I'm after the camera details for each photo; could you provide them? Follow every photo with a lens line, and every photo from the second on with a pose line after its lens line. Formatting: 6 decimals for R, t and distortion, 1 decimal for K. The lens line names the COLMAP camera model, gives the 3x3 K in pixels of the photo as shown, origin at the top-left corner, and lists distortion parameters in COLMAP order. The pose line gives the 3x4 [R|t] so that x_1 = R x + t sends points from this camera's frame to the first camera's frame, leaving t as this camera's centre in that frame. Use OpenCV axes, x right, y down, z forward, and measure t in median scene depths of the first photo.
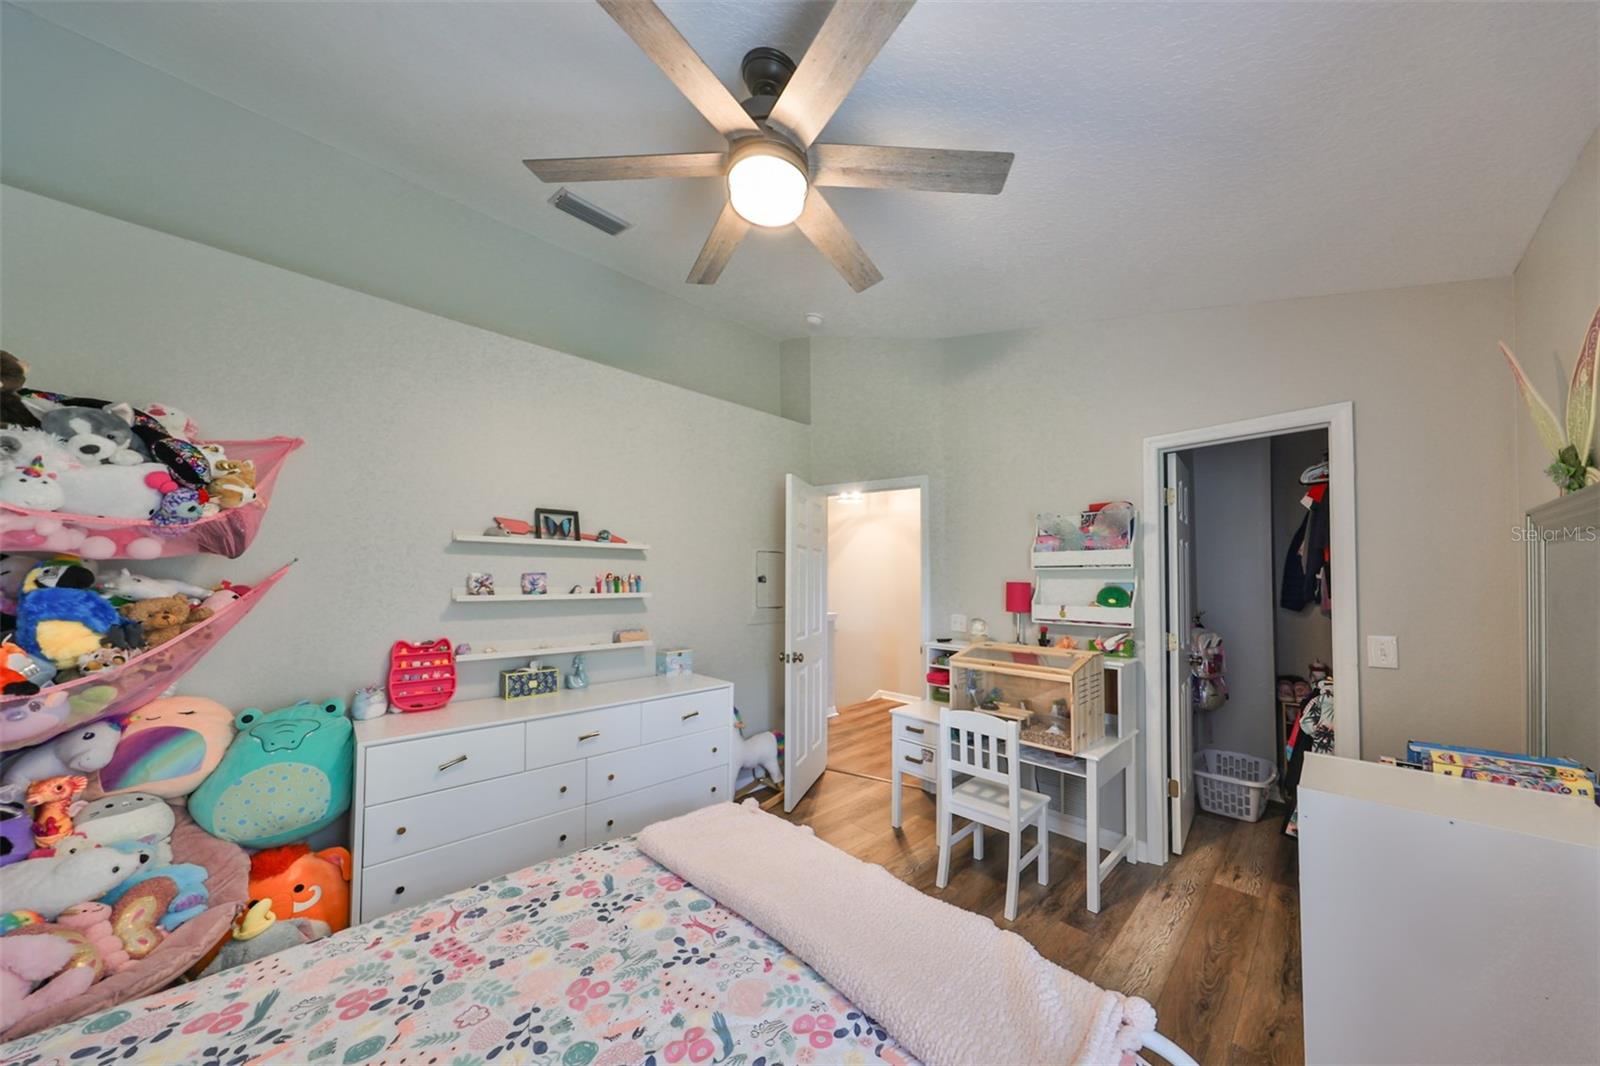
lens RADIAL K [[488.3, 0, 847.1], [0, 488.3, 580.3], [0, 0, 1]] dist [0.000747, 0.000085]
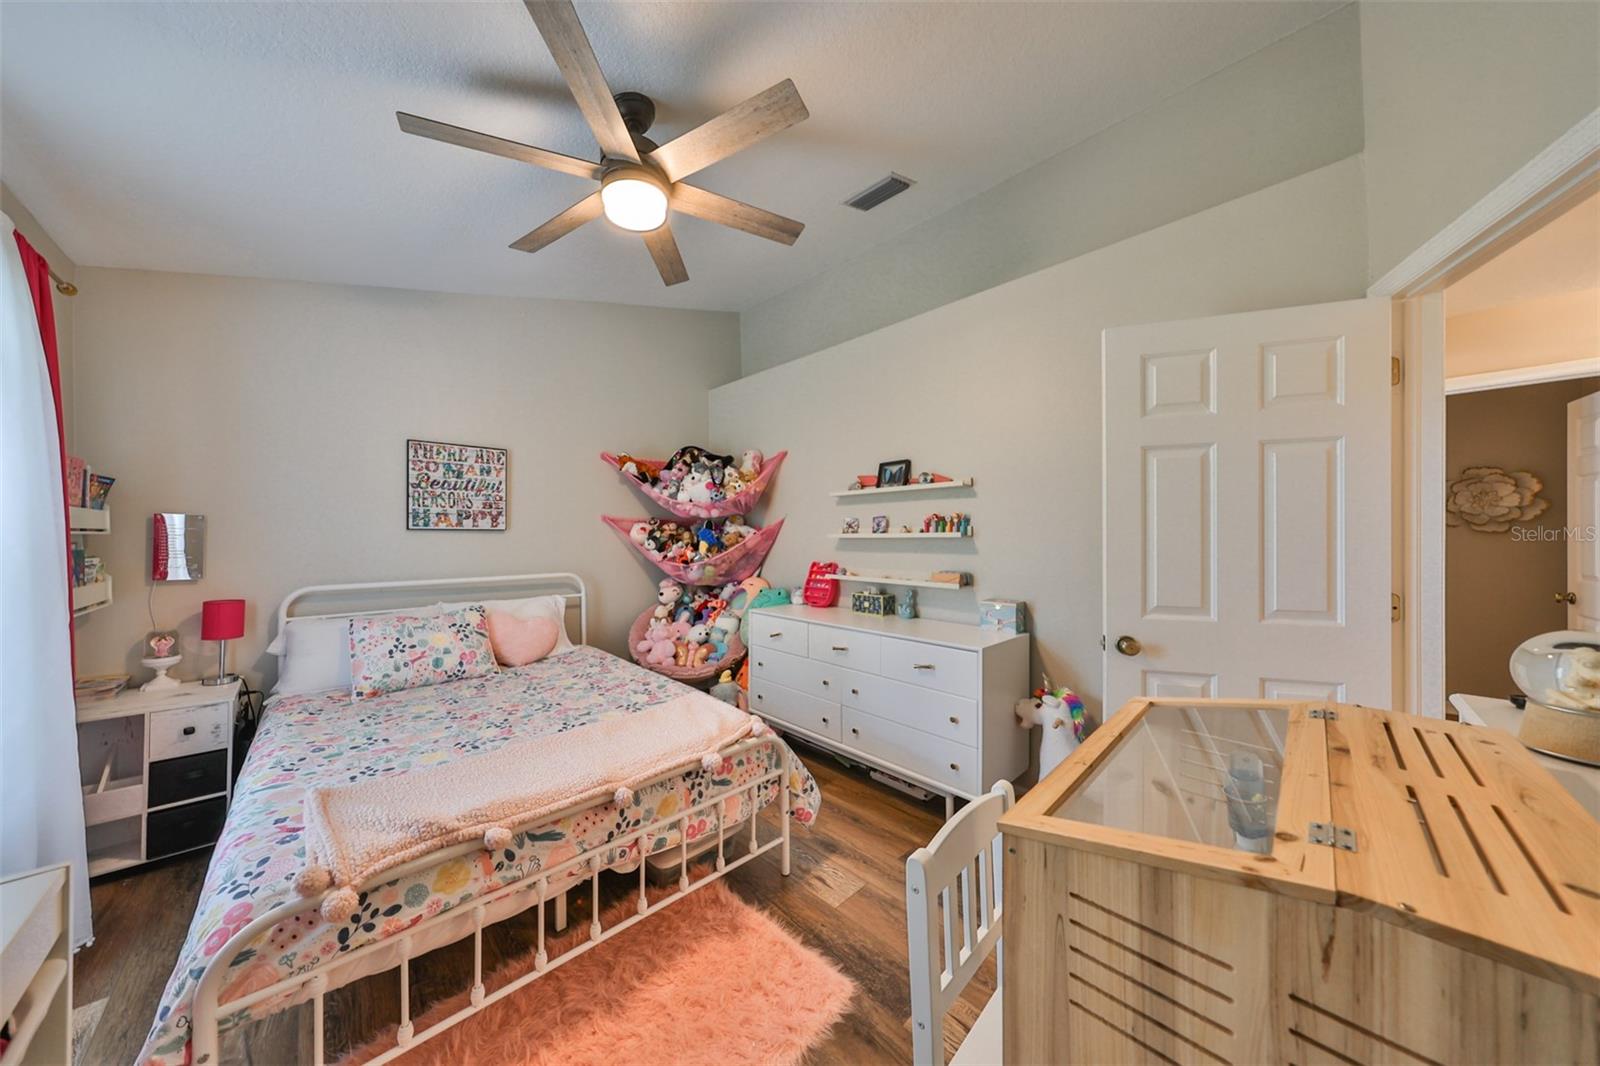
lens RADIAL K [[502.6, 0, 785.0], [0, 502.6, 535.1], [0, 0, 1]] dist [0.000431, -0.000147]
pose [[-0.036357, -0.006681, -0.999317, 0.671844], [0.009001, 0.999935, -0.007013, 0.041866], [0.999298, -0.009250, -0.036294, 0.850695]]
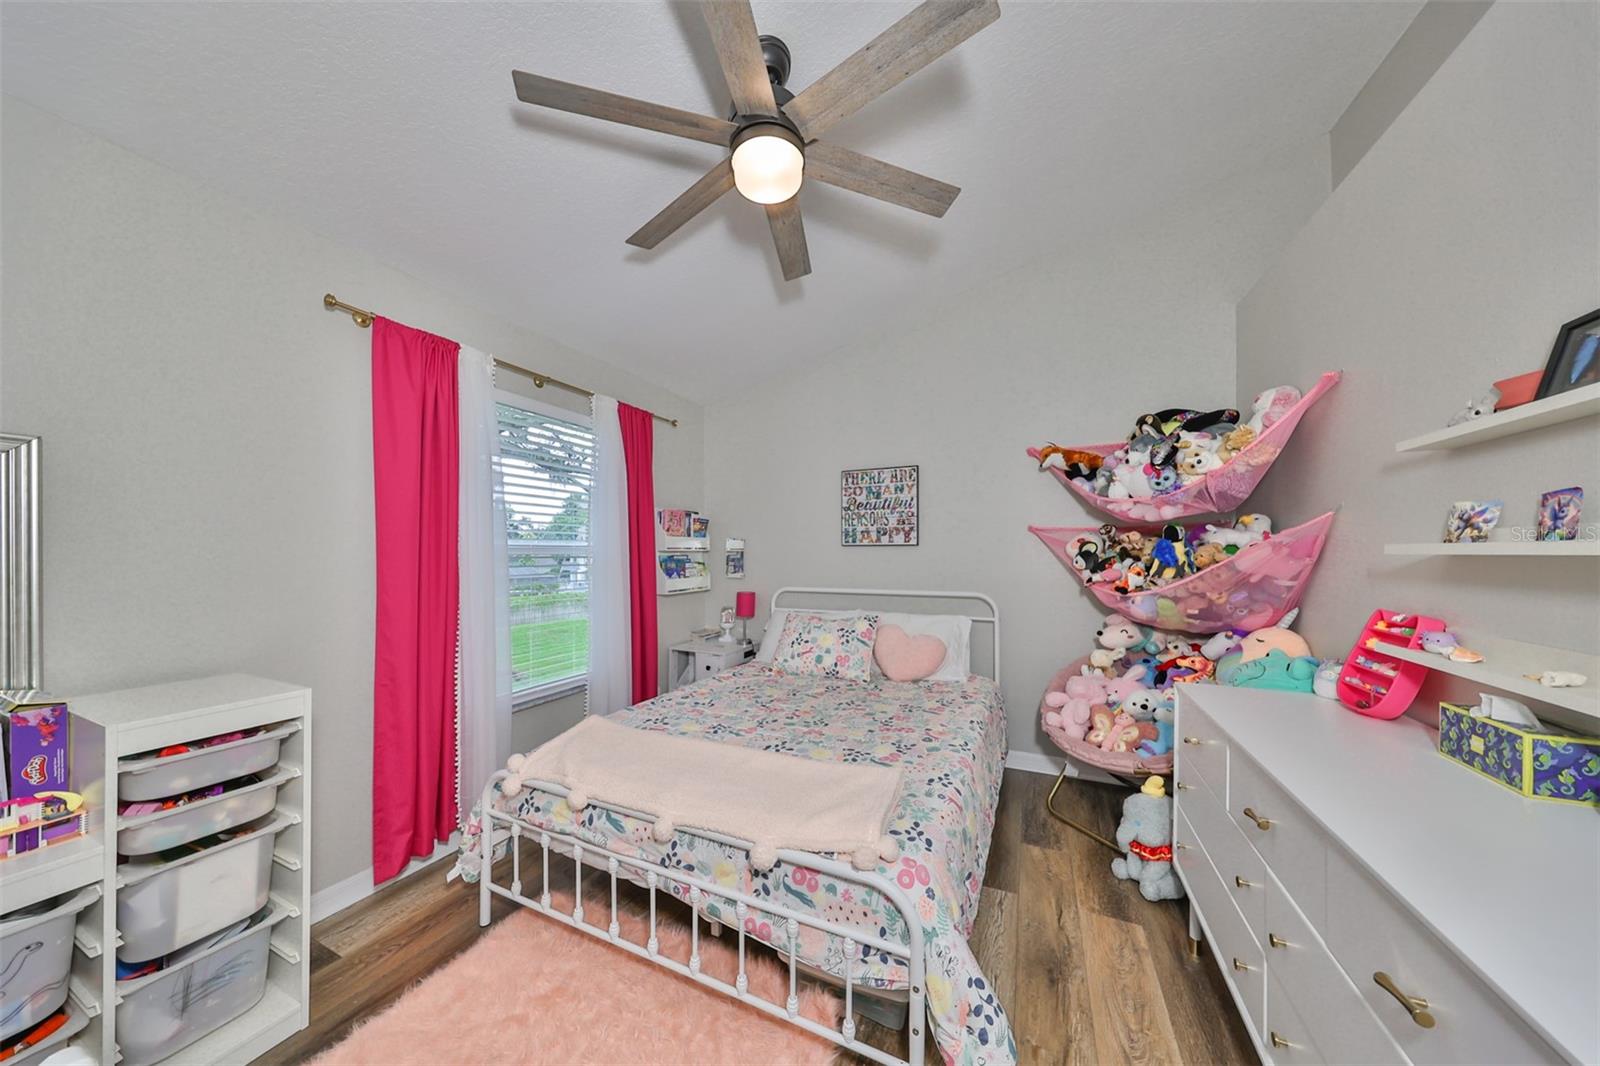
lens RADIAL K [[507.3, 0, 807.0], [0, 507.3, 549.9], [0, 0, 1]] dist [0.001522, -0.000034]
pose [[-0.943011, -0.001290, -0.332759, 0.086392], [0.002574, 0.999934, -0.011171, 0.040029], [0.332752, -0.011391, -0.942946, 1.252966]]
